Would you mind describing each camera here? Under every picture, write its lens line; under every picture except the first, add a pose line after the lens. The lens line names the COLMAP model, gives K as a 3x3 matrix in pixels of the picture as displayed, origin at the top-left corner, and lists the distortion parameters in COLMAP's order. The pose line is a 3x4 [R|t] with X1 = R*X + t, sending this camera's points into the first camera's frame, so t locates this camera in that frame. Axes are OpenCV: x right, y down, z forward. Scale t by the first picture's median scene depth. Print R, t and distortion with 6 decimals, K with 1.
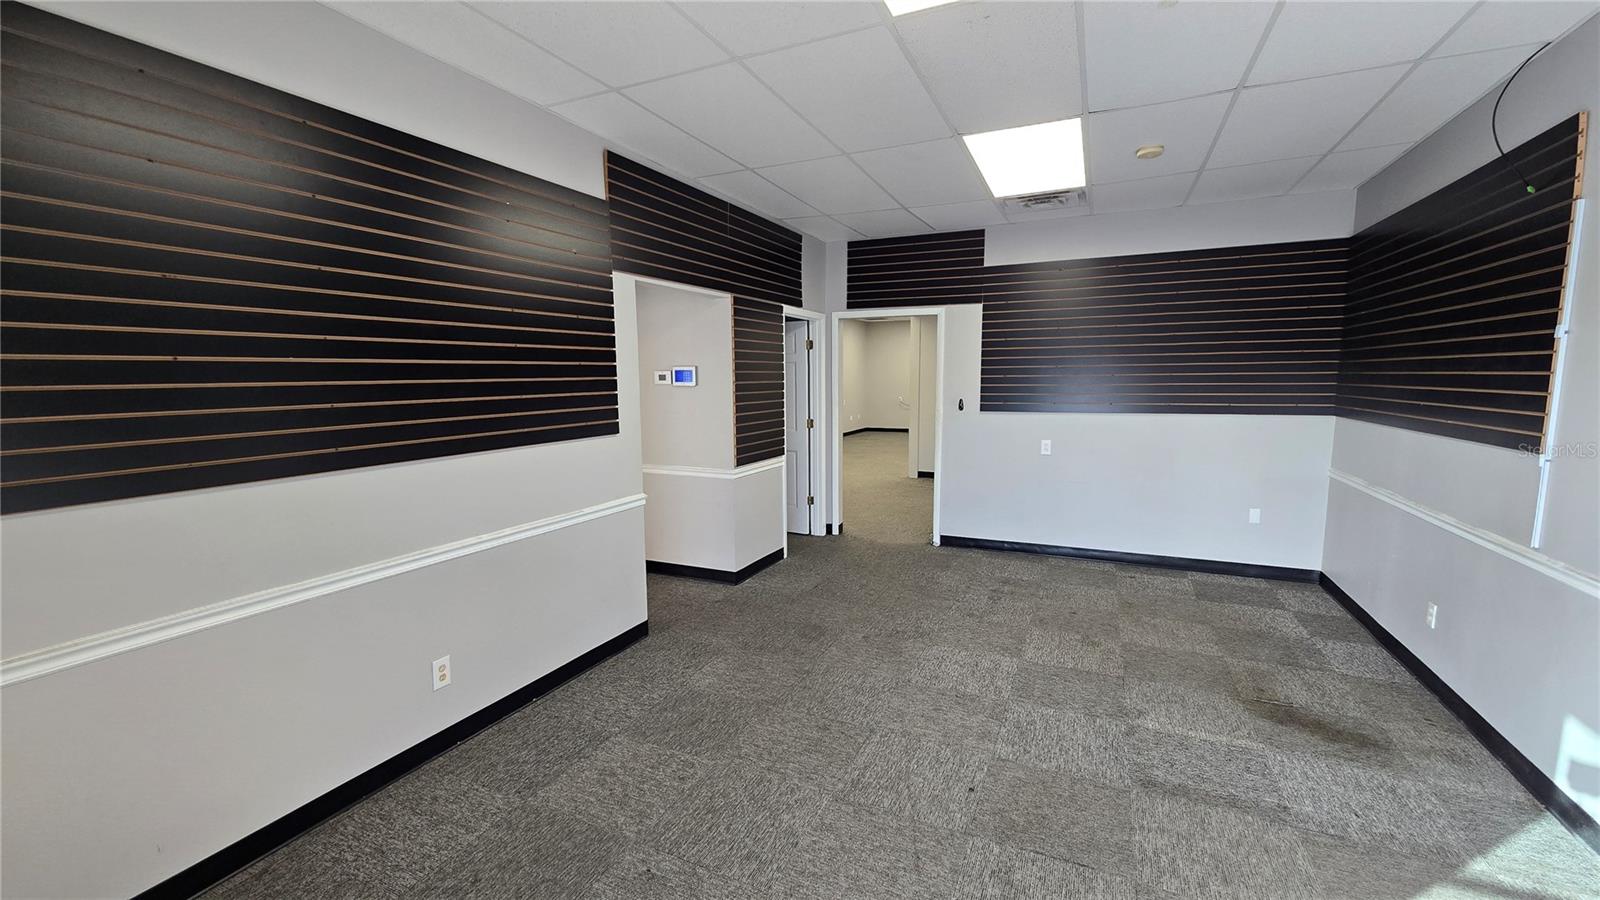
lens RADIAL K [[658.1, 0, 785.2], [0, 658.1, 450.2], [0, 0, 1]] dist [-0.002526, 0.001060]
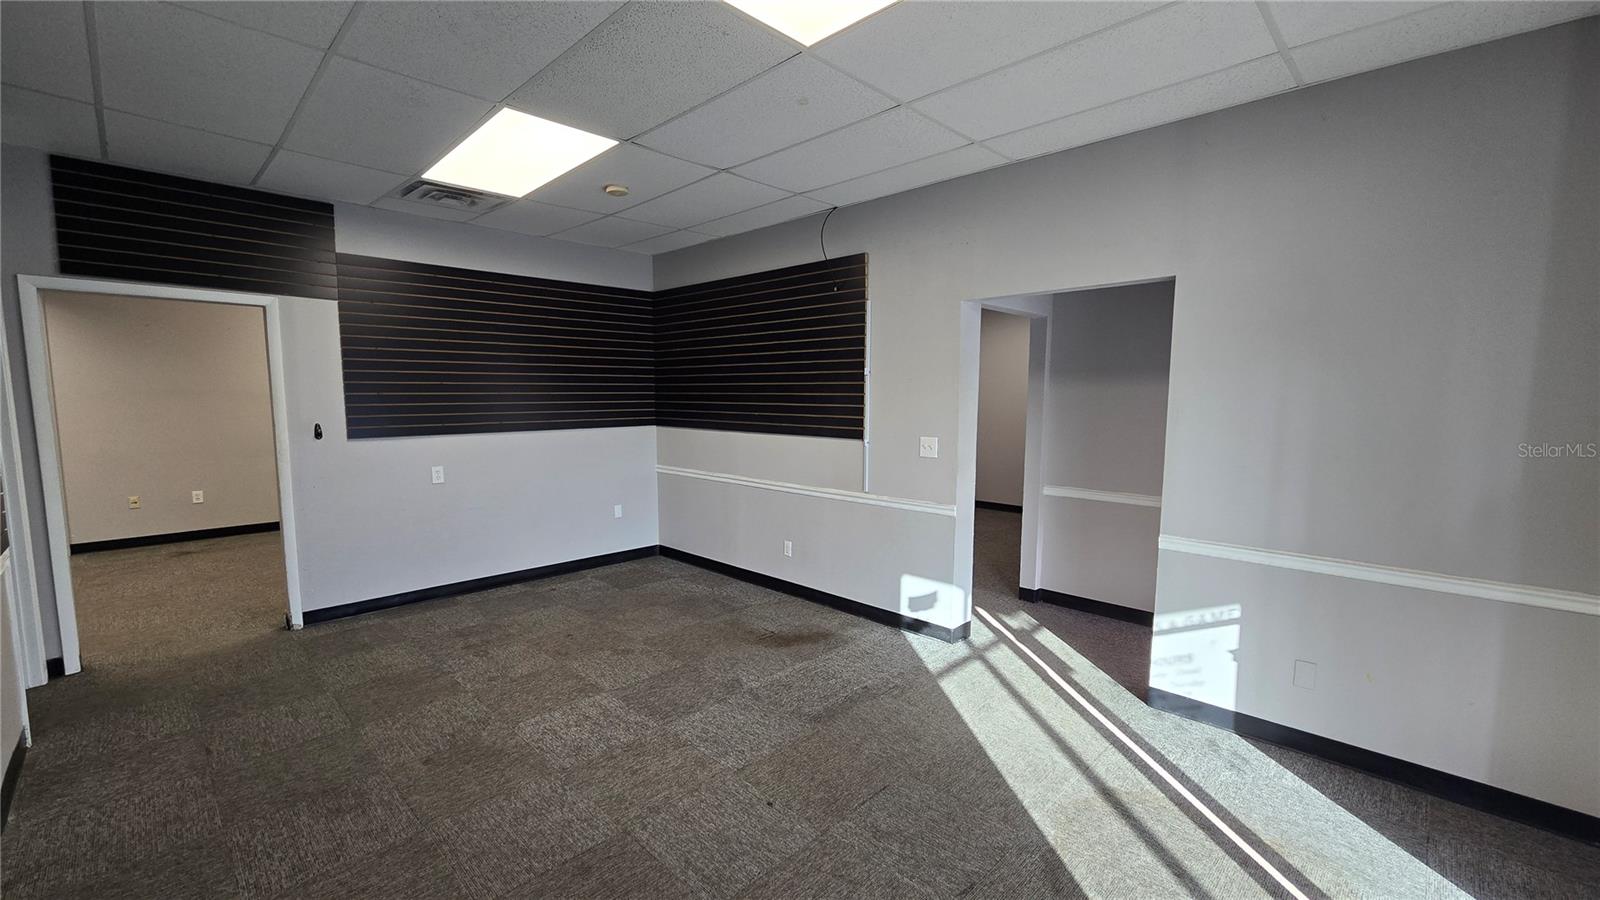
lens RADIAL K [[658.1, 0, 785.1], [0, 658.1, 455.3], [0, 0, 1]] dist [-0.002526, 0.001060]
pose [[0.335520, -0.080491, 0.938588, -0.345890], [0.100404, 0.993723, 0.049328, -0.034707], [-0.936667, 0.077687, 0.341496, 0.336376]]
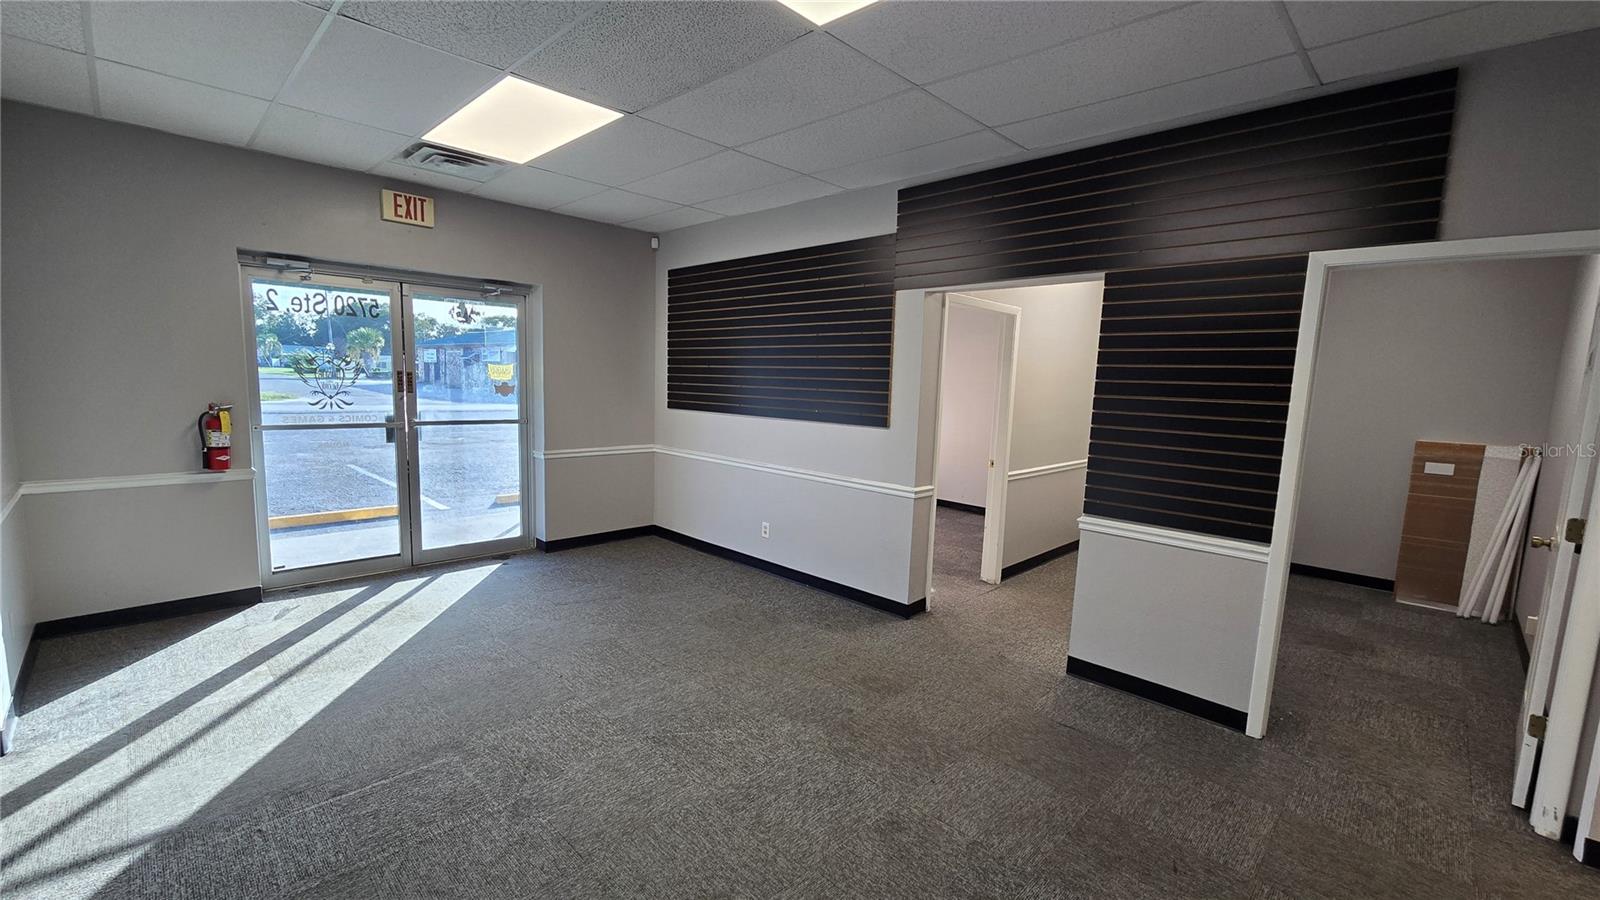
lens RADIAL K [[658.1, 0, 794.8], [0, 658.1, 451.2], [0, 0, 1]] dist [-0.002526, 0.001060]
pose [[-0.317233, 0.107780, -0.942203, 0.769766], [-0.133067, 0.978633, 0.156750, -0.122966], [0.938966, 0.175103, -0.296113, 1.005633]]
